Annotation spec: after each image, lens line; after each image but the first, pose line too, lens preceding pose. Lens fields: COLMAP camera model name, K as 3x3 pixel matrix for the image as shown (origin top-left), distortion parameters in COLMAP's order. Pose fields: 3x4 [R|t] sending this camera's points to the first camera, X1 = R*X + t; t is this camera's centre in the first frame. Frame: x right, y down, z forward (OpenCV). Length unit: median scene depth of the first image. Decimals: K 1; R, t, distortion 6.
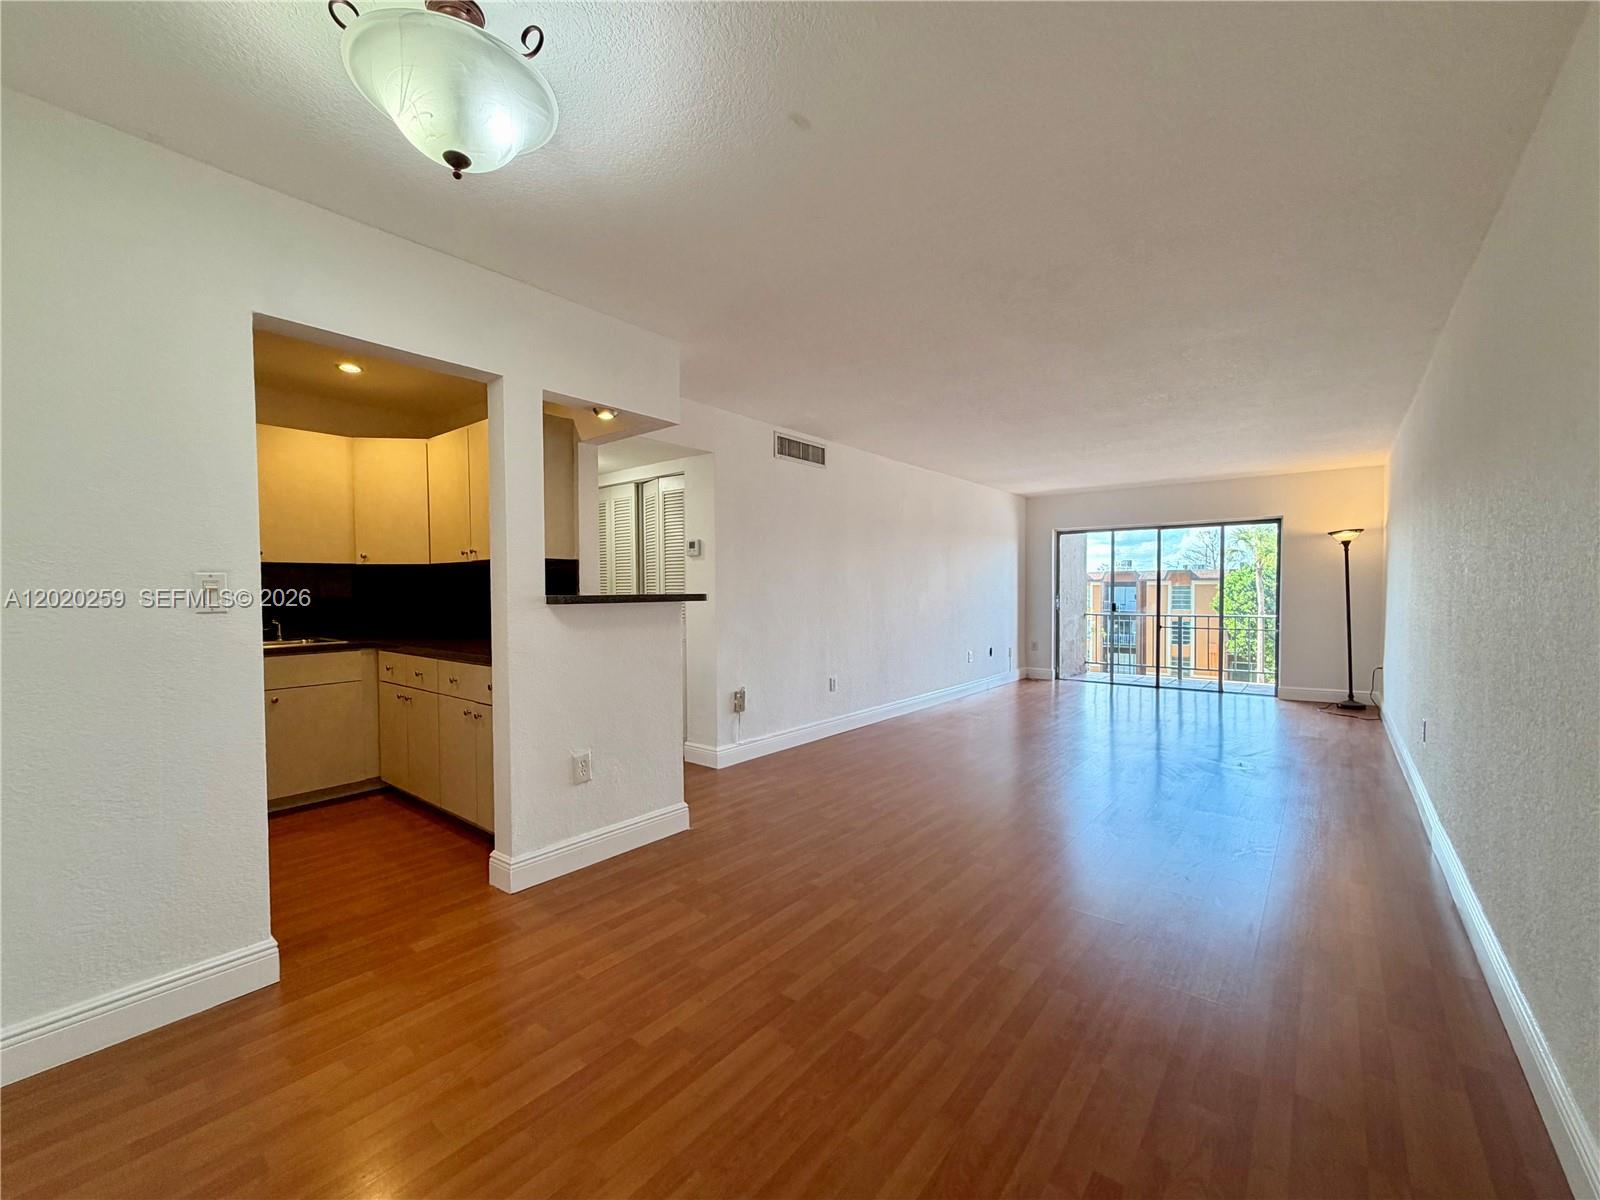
lens RADIAL K [[648.2, 0, 800.3], [0, 648.2, 603.4], [0, 0, 1]] dist [-0.001863, 0.000039]
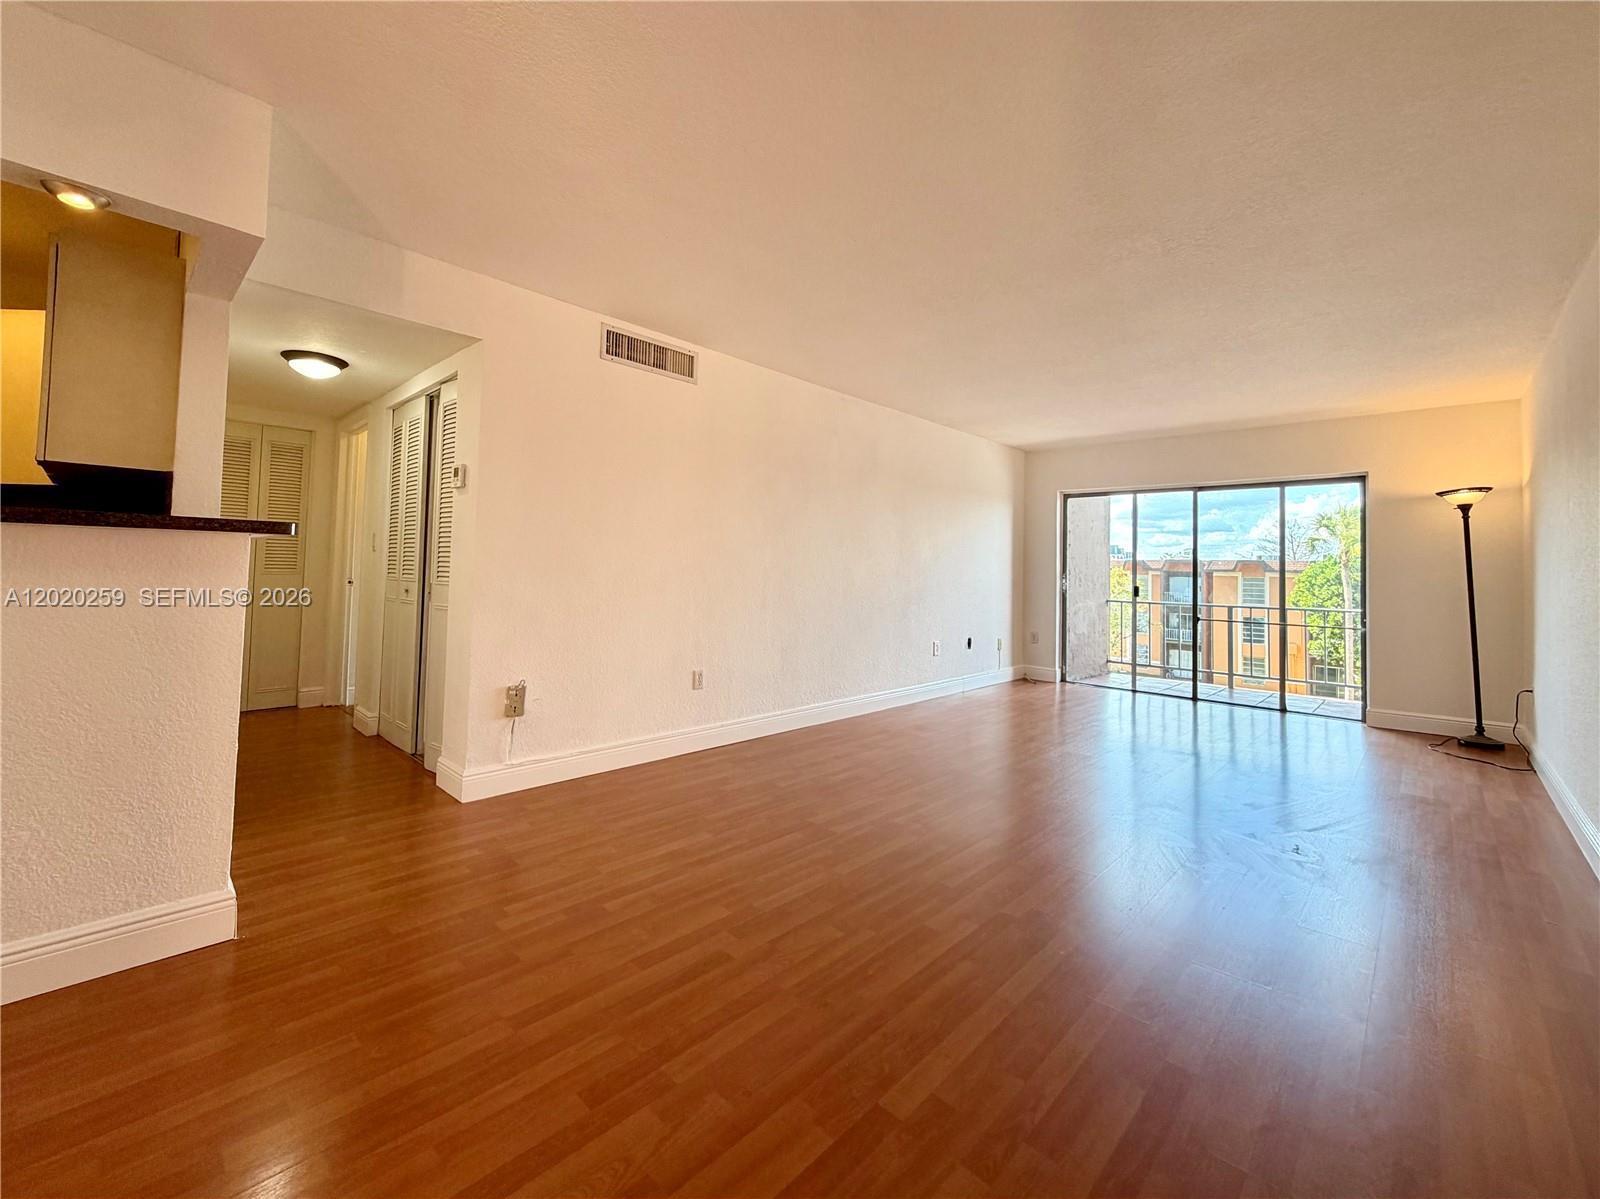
lens RADIAL K [[648.2, 0, 793.1], [0, 648.2, 542.4], [0, 0, 1]] dist [-0.001863, 0.000039]
pose [[0.995311, 0.026816, -0.092930, 0.156882], [-0.032808, 0.997438, -0.063564, 0.010834], [0.090987, 0.066315, 0.993642, 0.204252]]
